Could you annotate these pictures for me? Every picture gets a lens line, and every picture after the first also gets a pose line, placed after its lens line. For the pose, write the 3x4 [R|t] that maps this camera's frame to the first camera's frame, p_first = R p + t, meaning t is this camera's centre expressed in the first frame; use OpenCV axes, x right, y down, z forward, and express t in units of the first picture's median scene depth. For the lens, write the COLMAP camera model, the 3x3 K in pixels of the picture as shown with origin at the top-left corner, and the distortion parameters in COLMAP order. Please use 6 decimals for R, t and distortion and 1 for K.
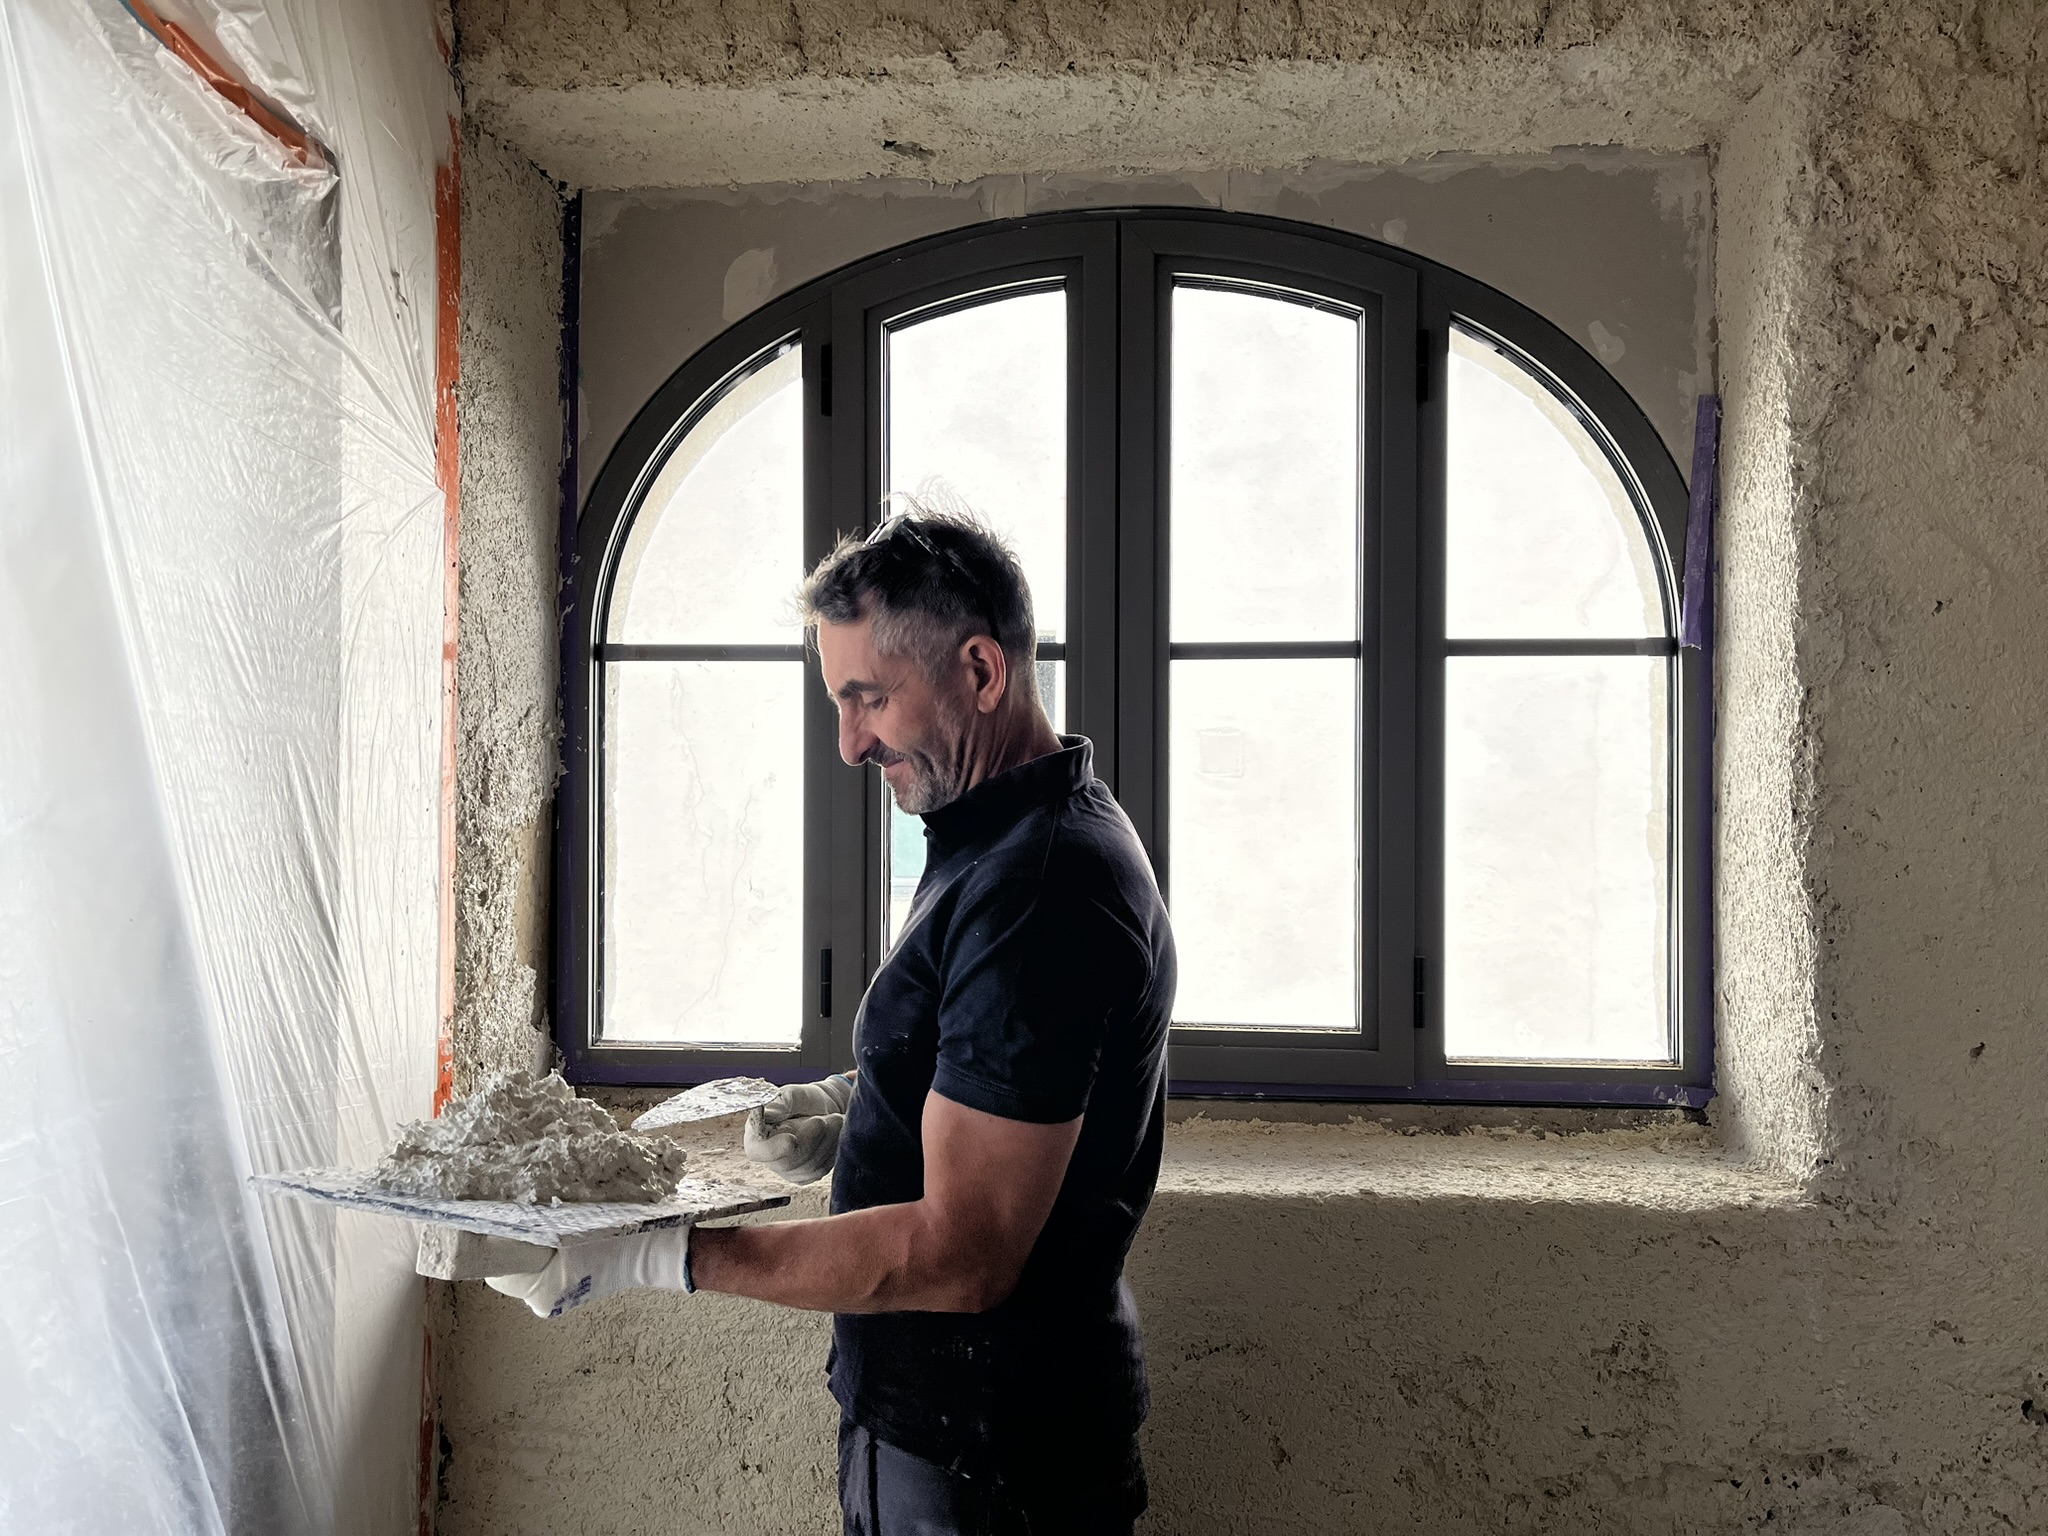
lens RADIAL K [[1562.7, 0, 1006.0], [0, 1562.7, 776.3], [0, 0, 1]] dist [0.061156, -0.085109]
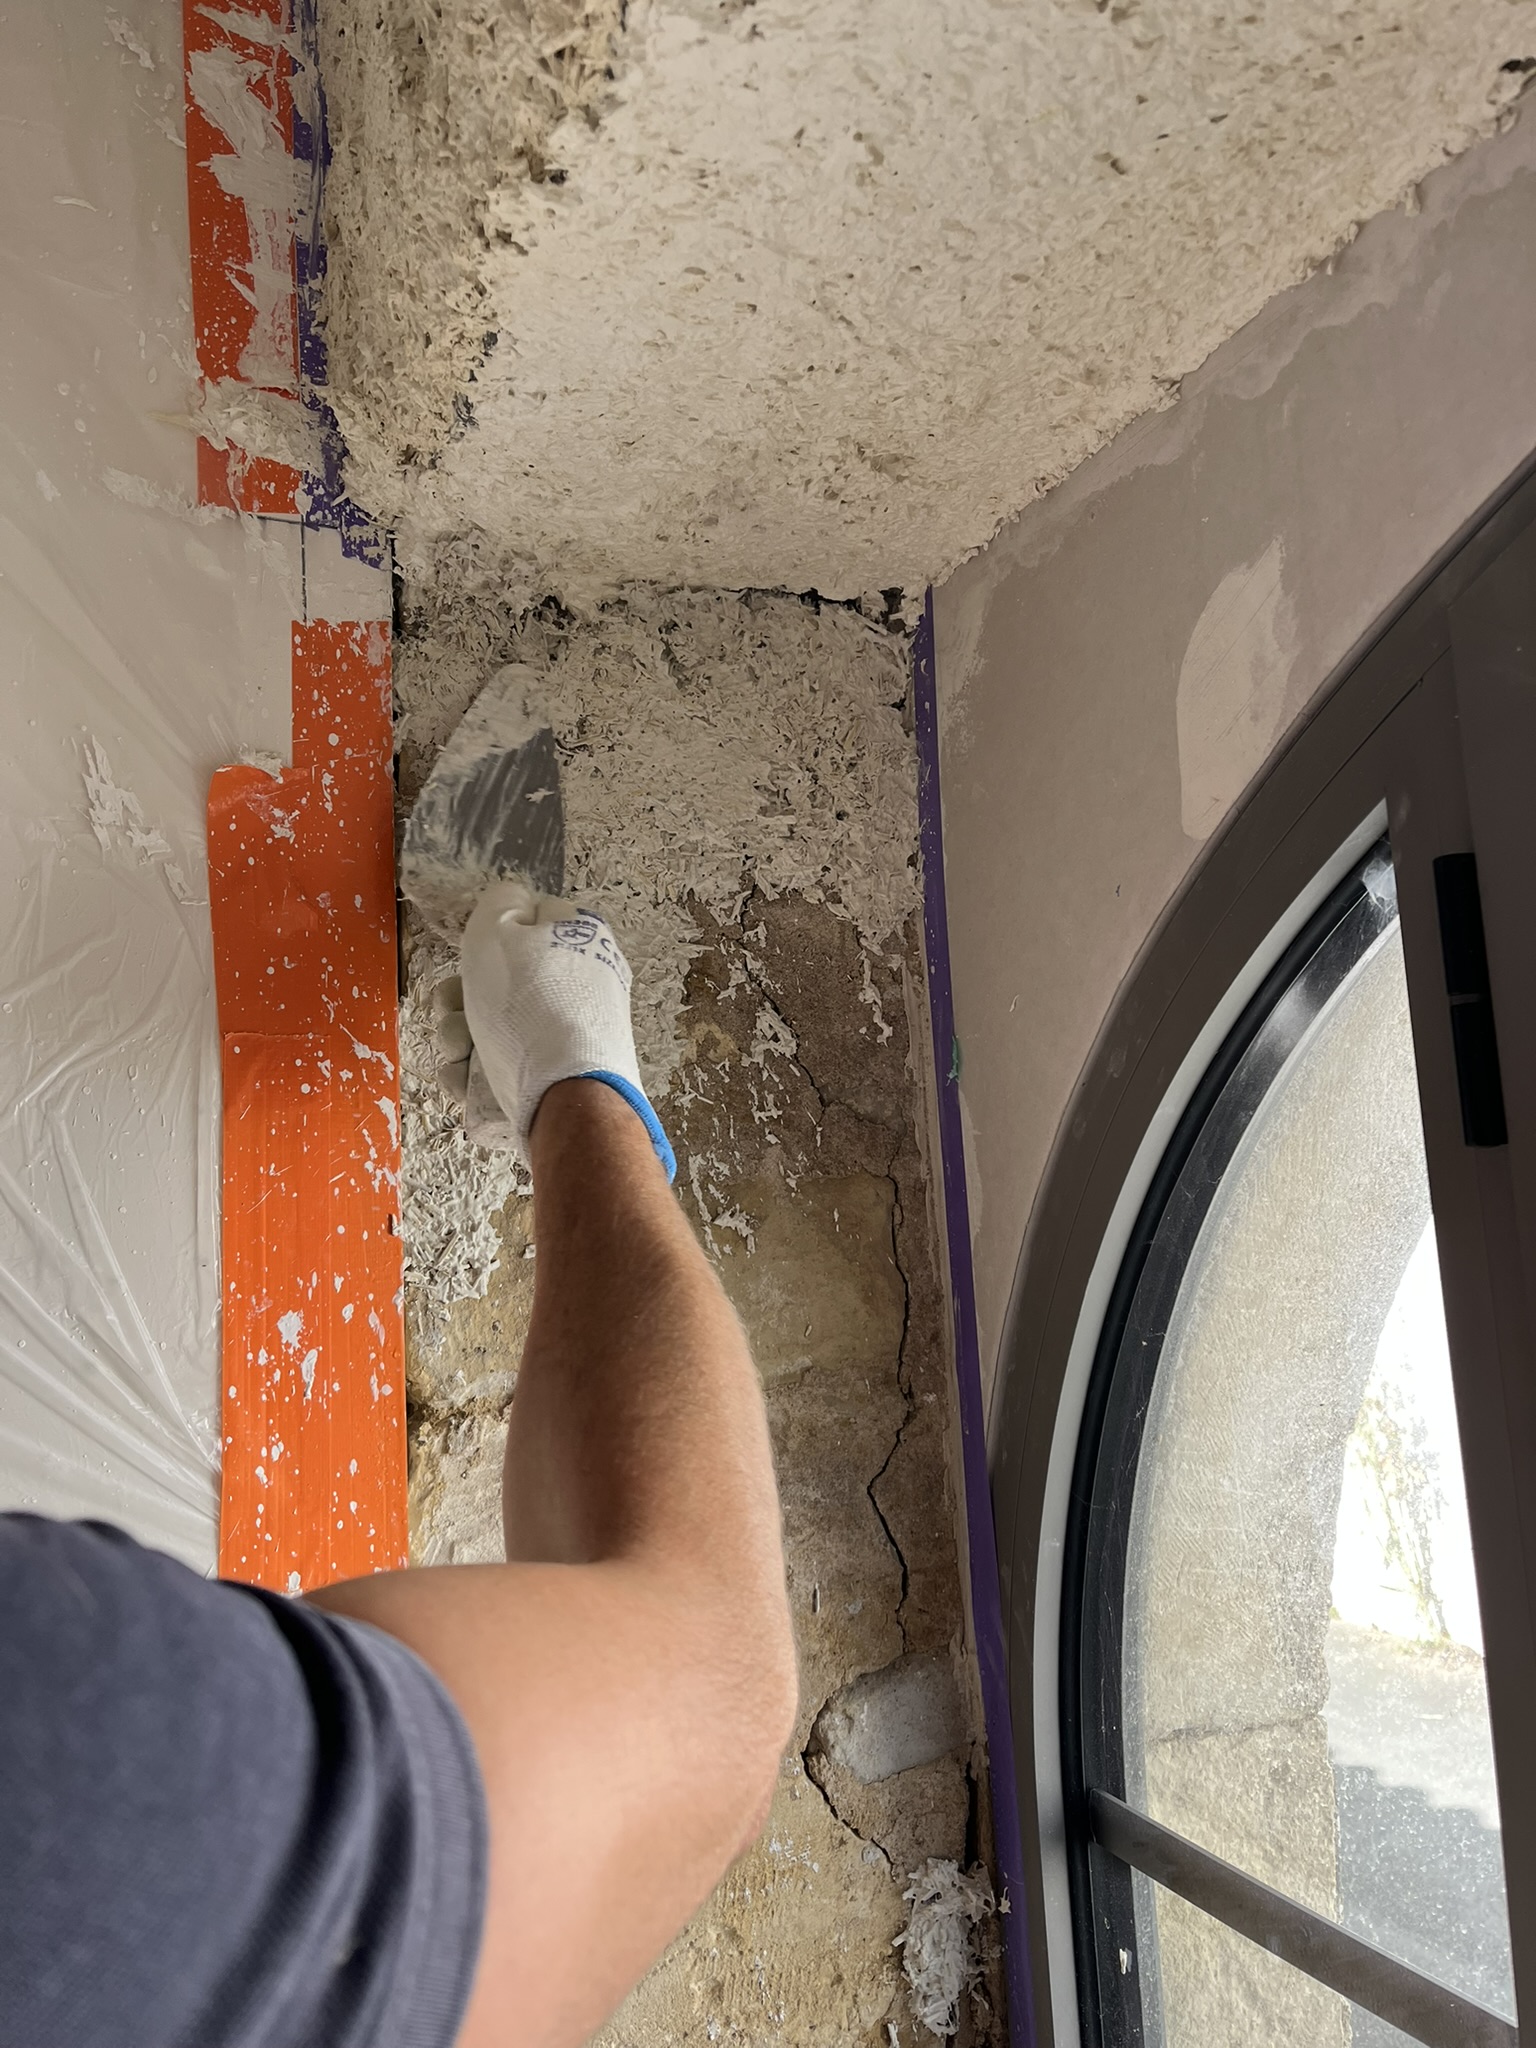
lens RADIAL K [[1562.7, 0, 760.2], [0, 1562.7, 1014.1], [0, 0, 1]] dist [0.061156, -0.085109]
pose [[0.459487, -0.133422, -0.878106, 0.045338], [0.067049, 0.991042, -0.115497, -0.261439], [0.885650, -0.005807, 0.464317, 0.906249]]
